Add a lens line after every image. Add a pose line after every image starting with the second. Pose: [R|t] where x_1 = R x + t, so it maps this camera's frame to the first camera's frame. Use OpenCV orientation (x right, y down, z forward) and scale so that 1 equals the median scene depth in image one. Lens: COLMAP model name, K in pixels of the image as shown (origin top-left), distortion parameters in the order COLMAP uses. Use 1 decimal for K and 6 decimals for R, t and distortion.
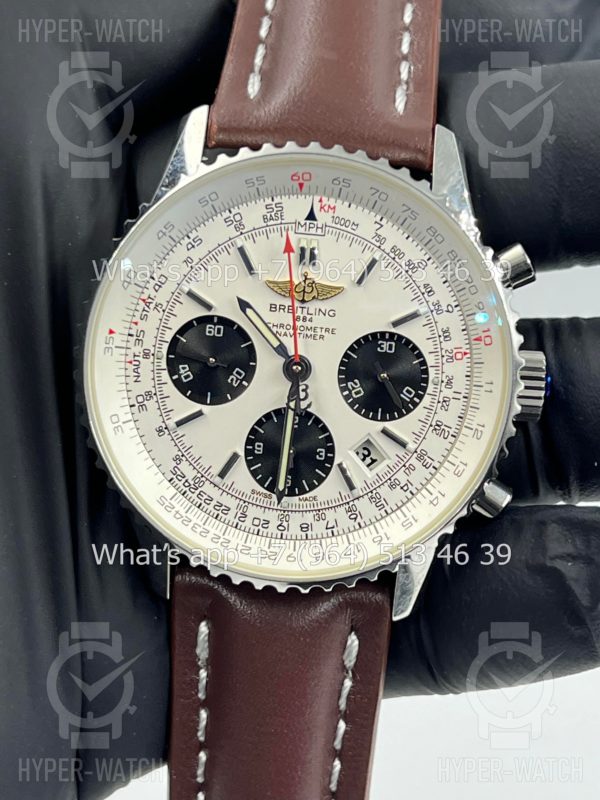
lens RADIAL K [[1893.8, 0, 299.9], [0, 1893.8, 397.3], [0, 0, 1]] dist [0.222711, 0.000000]
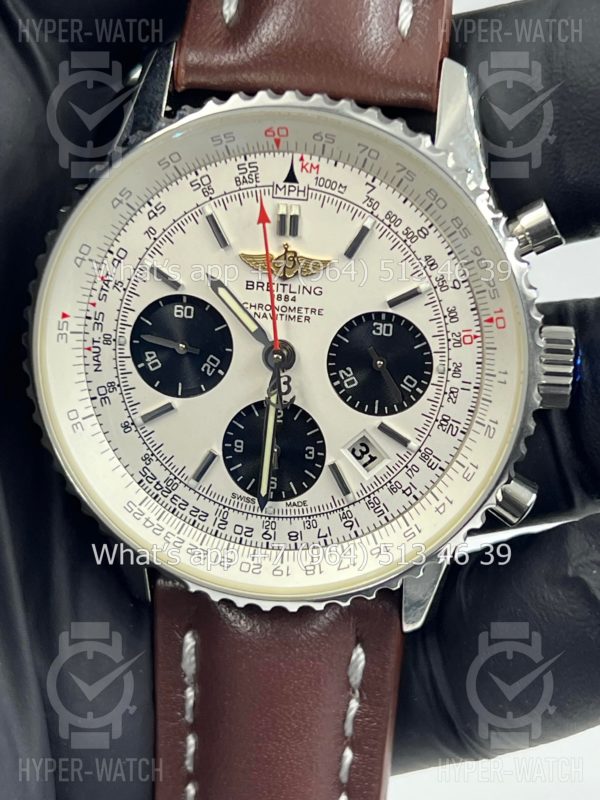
lens RADIAL K [[1893.8, 0, 304.0], [0, 1893.8, 399.4], [0, 0, 1]] dist [0.222711, 0.000000]
pose [[0.994378, -0.006540, -0.105689, 0.100037], [0.019123, 0.992771, 0.118494, -0.096824], [0.104150, -0.119849, 0.987314, 0.150206]]
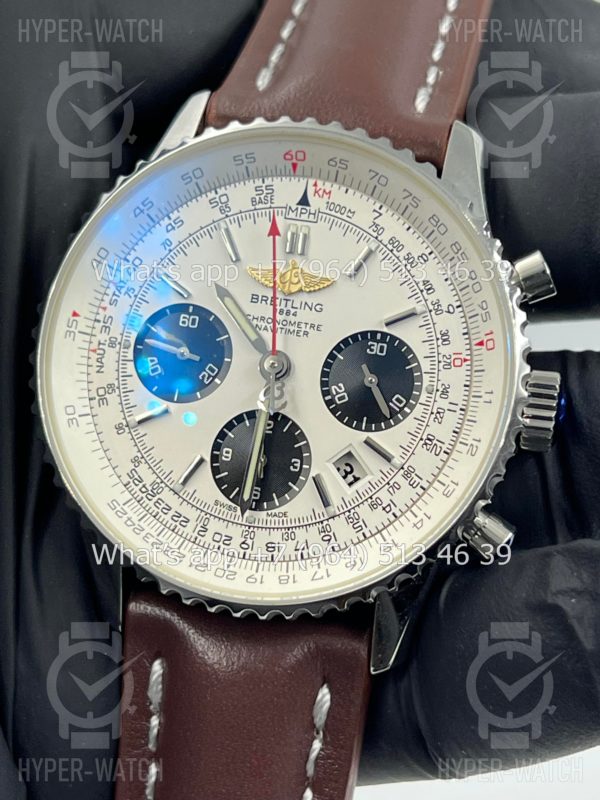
lens RADIAL K [[1893.8, 0, 304.1], [0, 1893.8, 401.9], [0, 0, 1]] dist [0.222711, 0.000000]
pose [[0.990739, 0.059141, -0.122226, 0.121371], [-0.079609, 0.982217, -0.170037, 0.151168], [0.109996, 0.178193, 0.977828, 0.132634]]
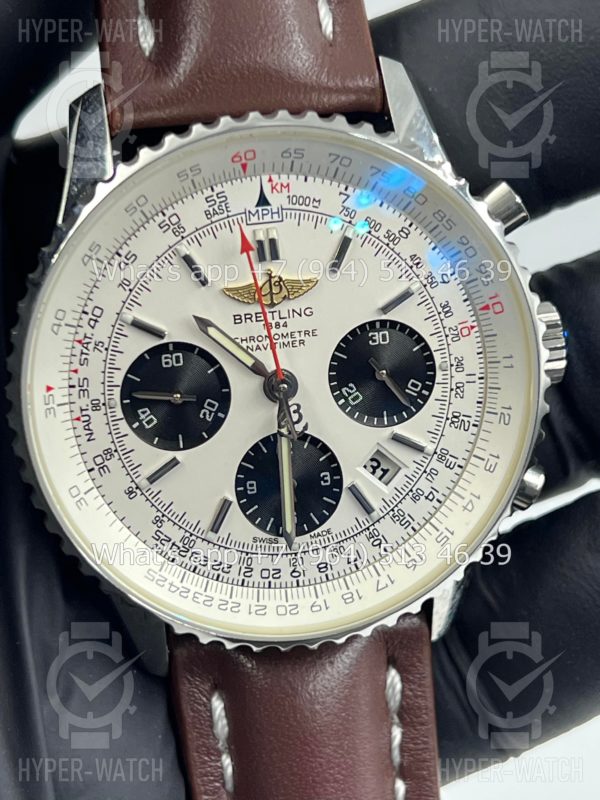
lens RADIAL K [[1893.8, 0, 299.6], [0, 1893.8, 401.9], [0, 0, 1]] dist [0.222711, 0.000000]
pose [[0.968453, -0.206308, 0.139771, -0.109813], [0.189822, 0.974133, 0.122610, -0.107599], [-0.161451, -0.092211, 0.982563, 0.186053]]
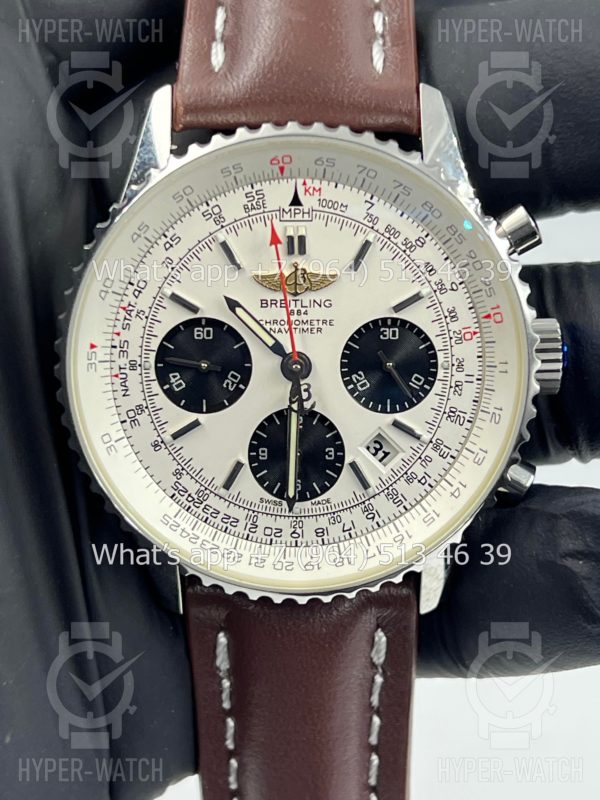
lens RADIAL K [[1893.8, 0, 302.3], [0, 1893.8, 402.3], [0, 0, 1]] dist [0.222711, 0.000000]
pose [[0.995228, -0.096762, 0.012600, -0.011841], [0.095095, 0.990723, 0.097084, -0.087334], [-0.021877, -0.095423, 0.995196, 0.072851]]
